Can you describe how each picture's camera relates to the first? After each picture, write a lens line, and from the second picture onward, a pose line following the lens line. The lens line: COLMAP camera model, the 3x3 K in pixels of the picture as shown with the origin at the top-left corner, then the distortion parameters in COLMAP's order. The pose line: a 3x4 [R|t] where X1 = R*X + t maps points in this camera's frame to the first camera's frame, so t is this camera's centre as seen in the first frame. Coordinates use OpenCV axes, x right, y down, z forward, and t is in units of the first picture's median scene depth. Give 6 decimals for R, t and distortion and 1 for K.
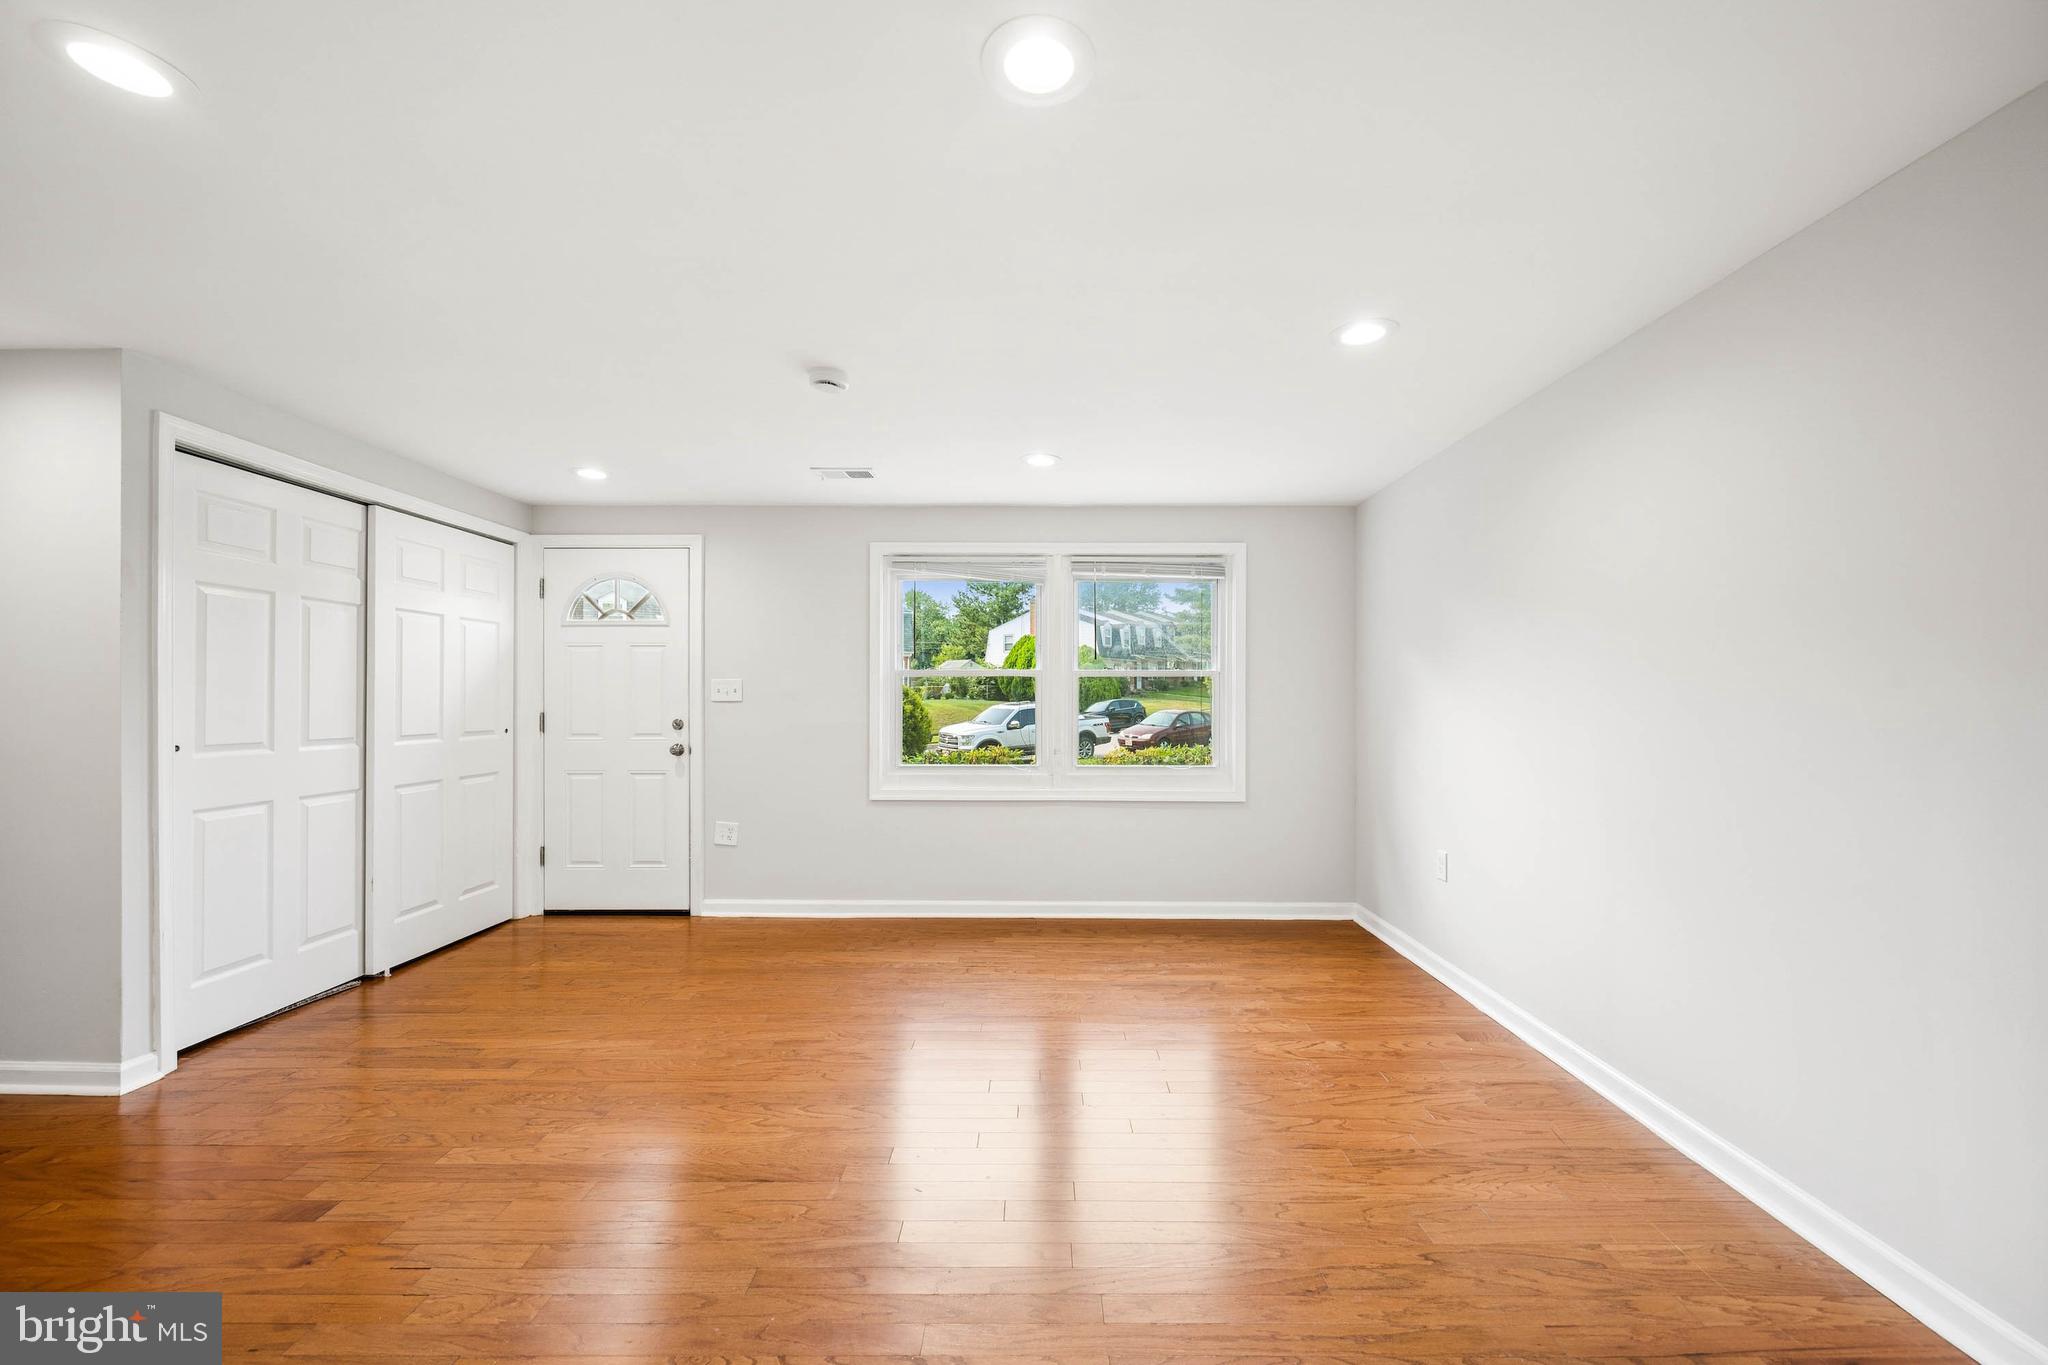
lens RADIAL K [[804.4, 0, 1034.8], [0, 804.4, 696.8], [0, 0, 1]] dist [0.001977, 0.000198]
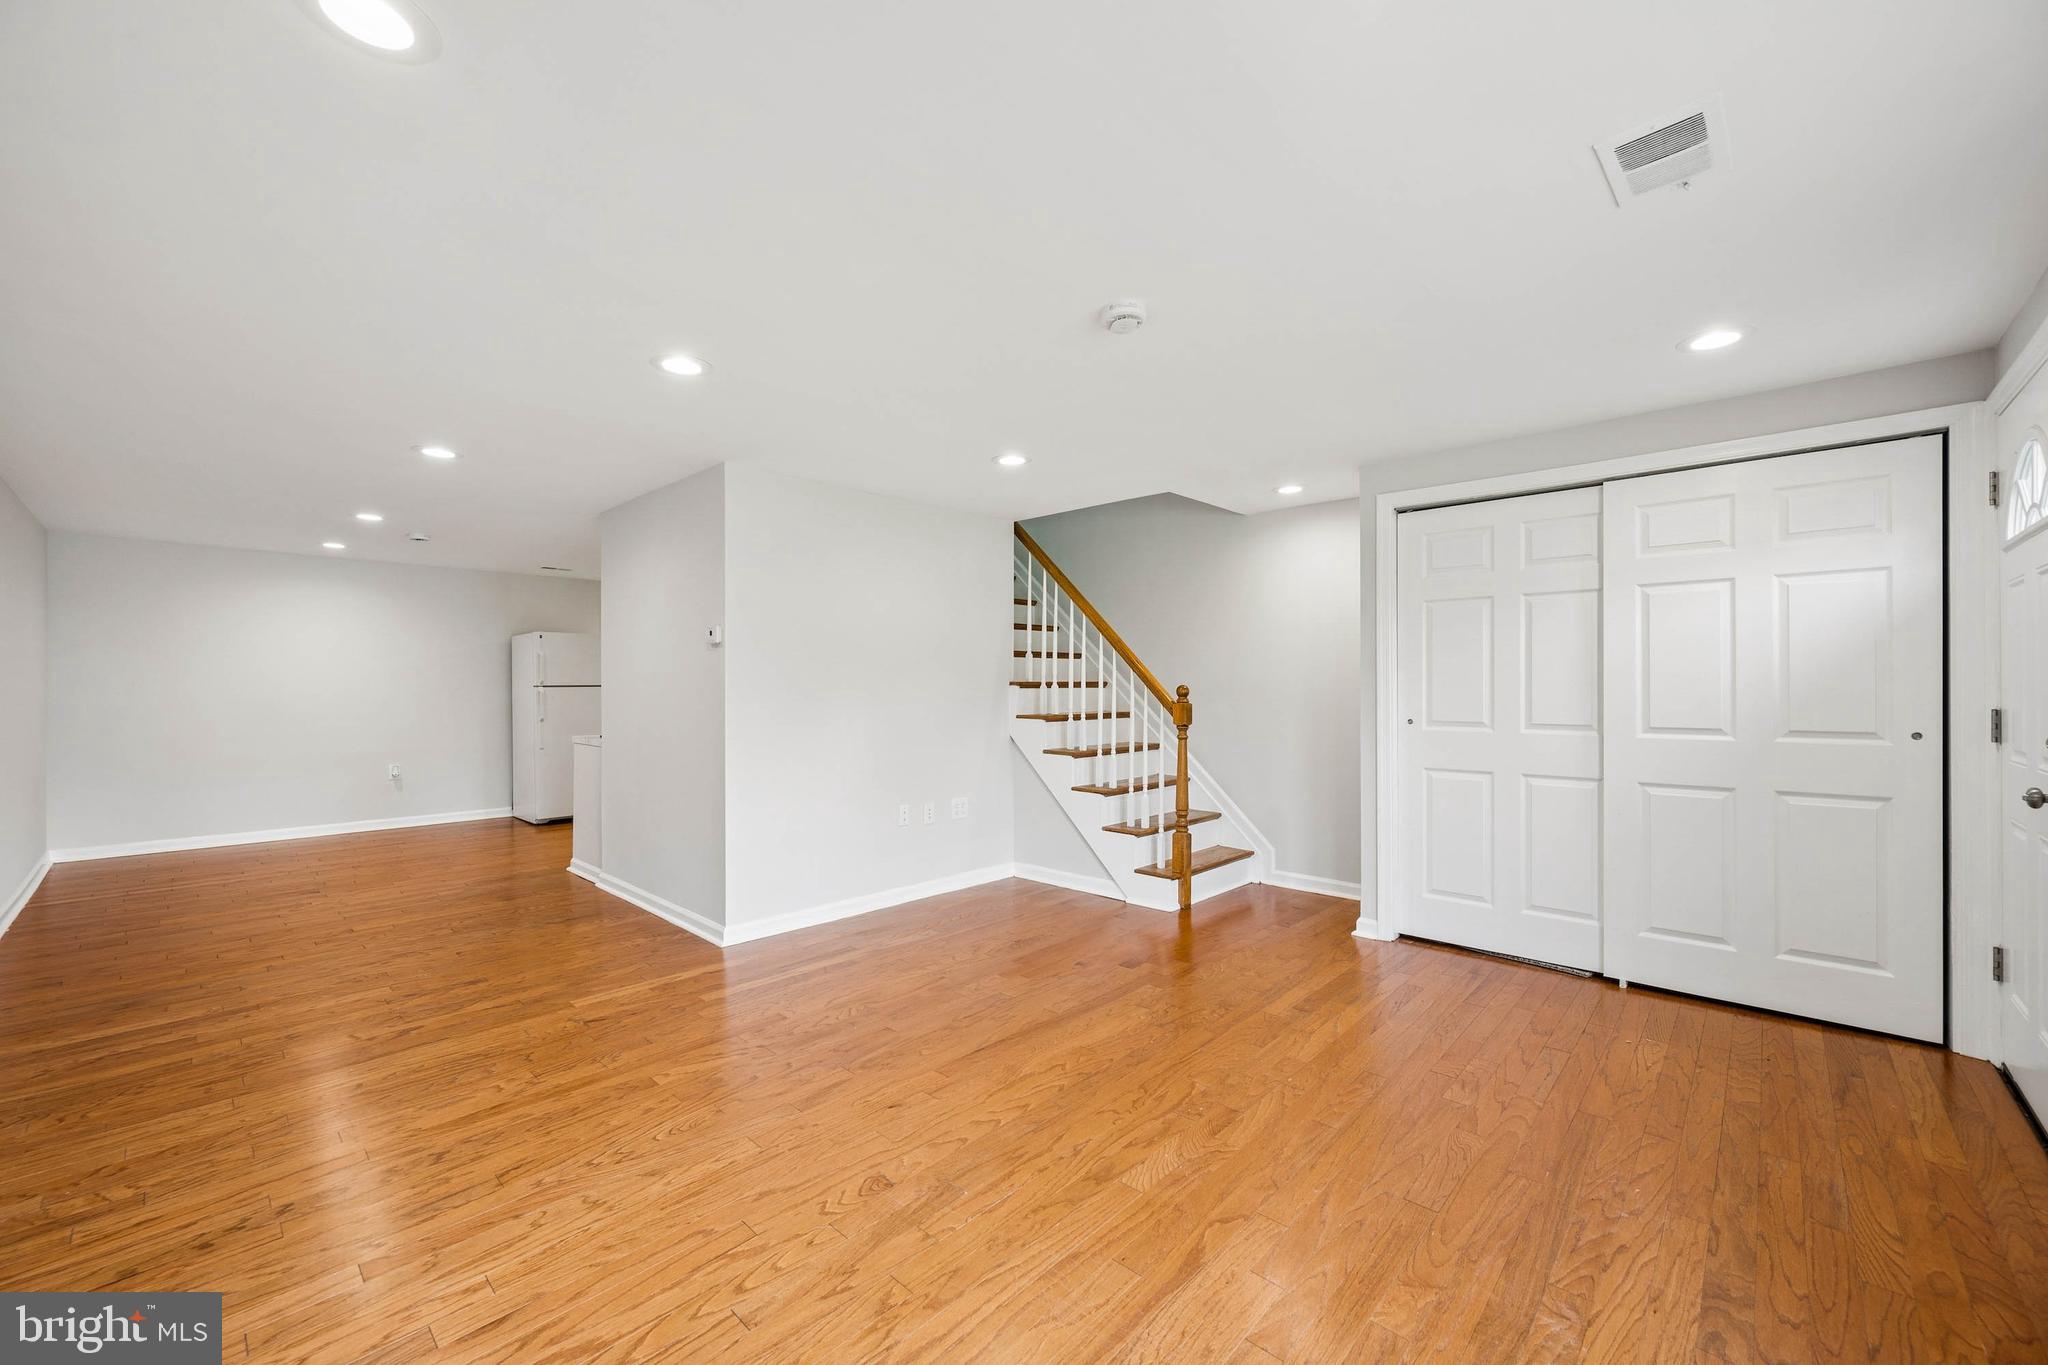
lens RADIAL K [[804.4, 0, 1021.4], [0, 804.4, 687.5], [0, 0, 1]] dist [0.001977, 0.000198]
pose [[-0.680140, -0.000176, -0.733082, 0.300777], [0.003364, 0.999989, -0.003361, 0.005132], [0.733074, -0.004752, -0.680132, 1.005463]]
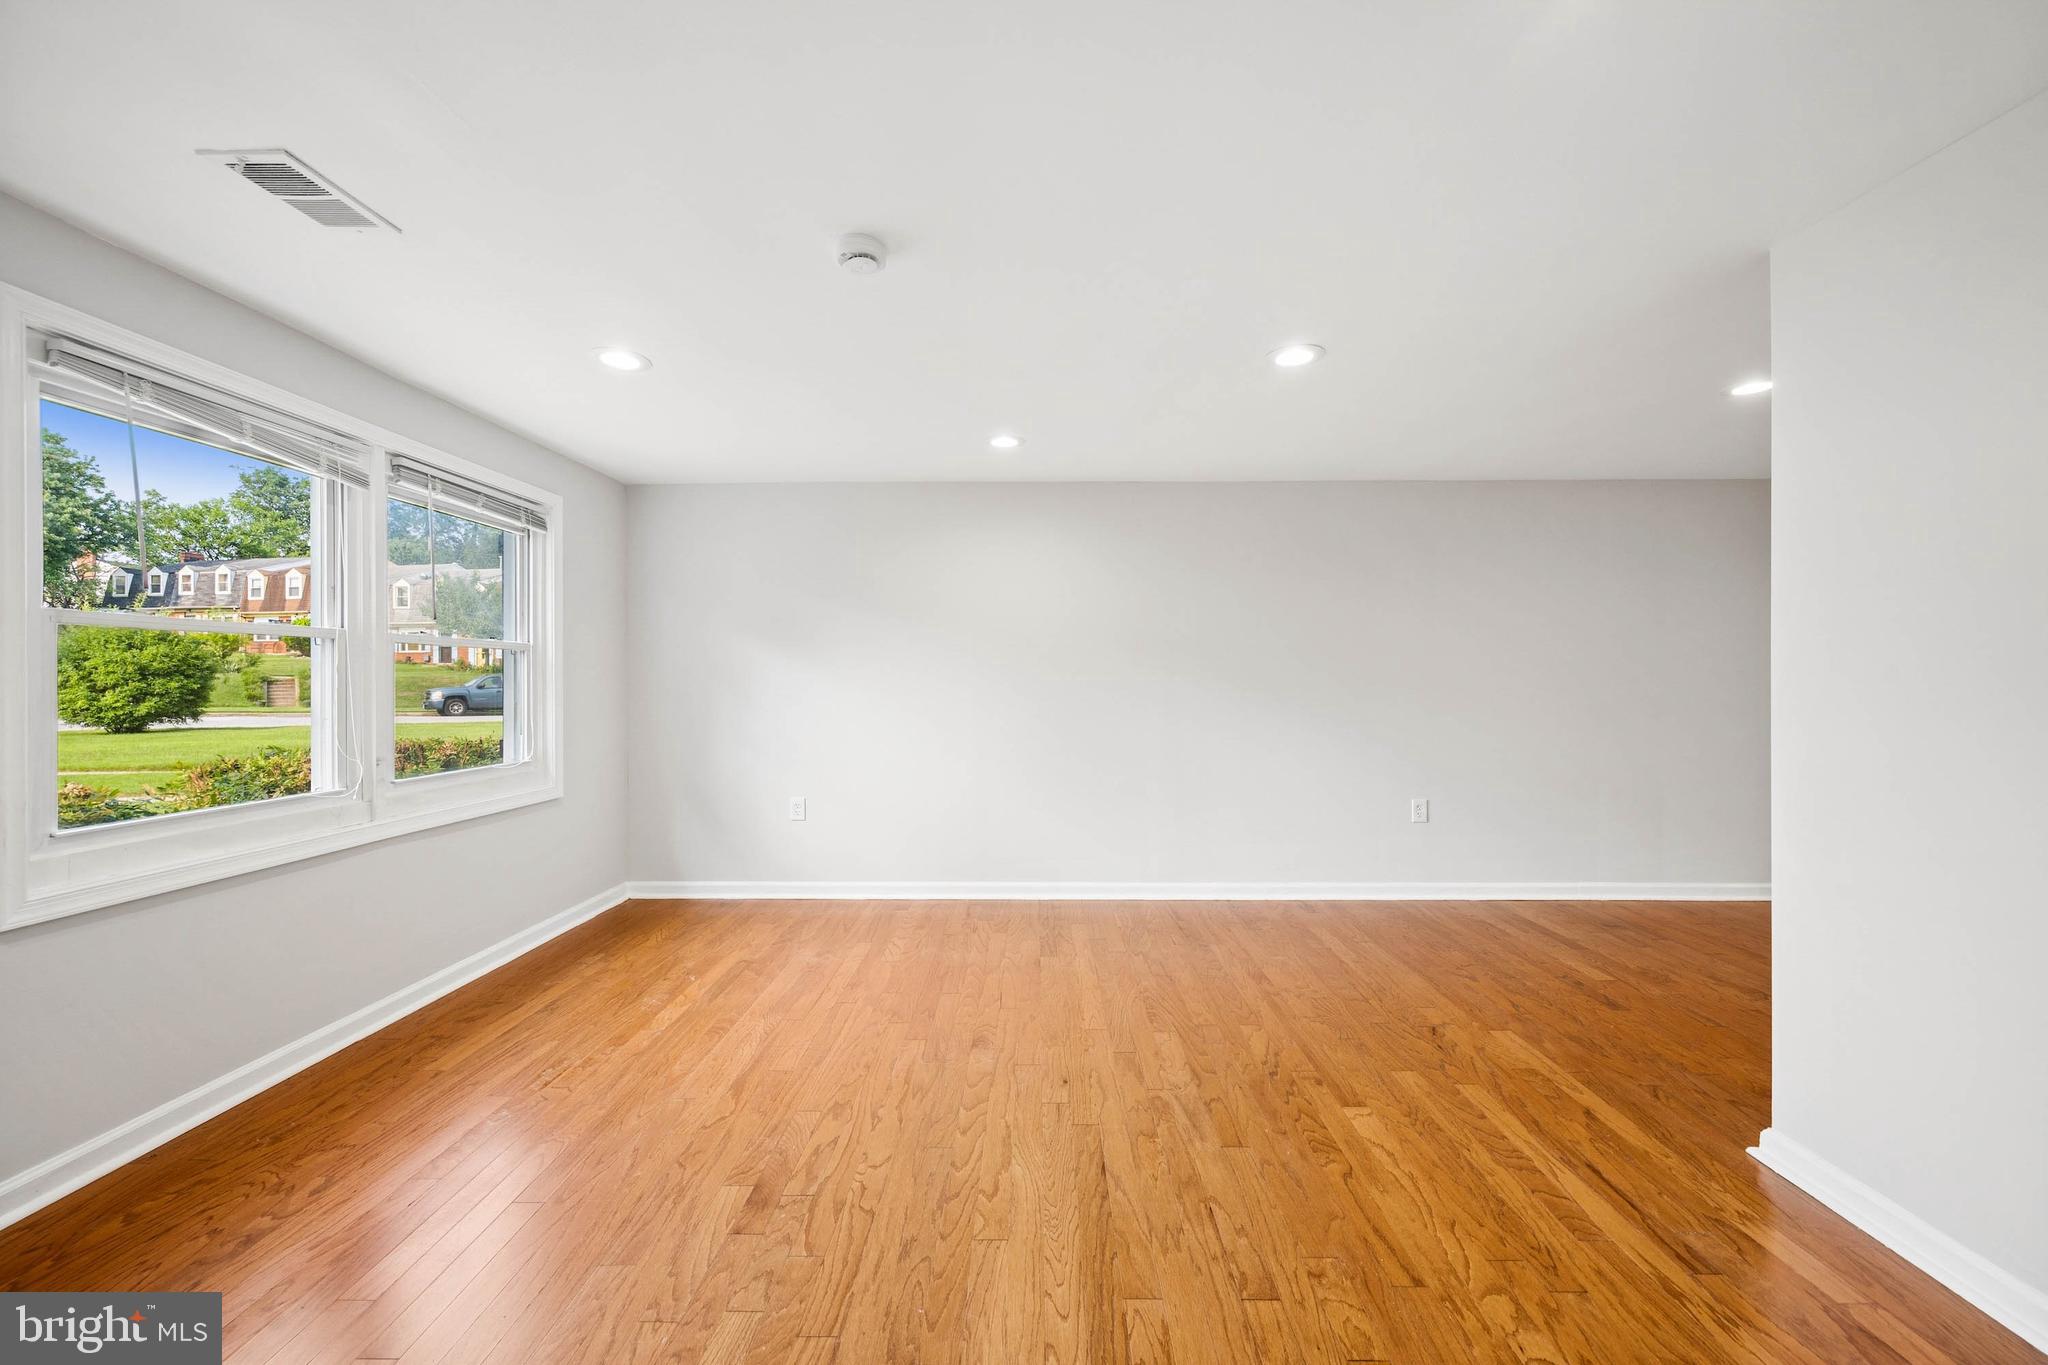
lens RADIAL K [[804.4, 0, 1027.3], [0, 804.4, 683.9], [0, 0, 1]] dist [0.001977, 0.000198]
pose [[0.007860, -0.005658, 0.999953, -0.674776], [-0.001674, 0.999983, 0.005671, 0.004243], [-0.999968, -0.001718, 0.007851, 0.558734]]
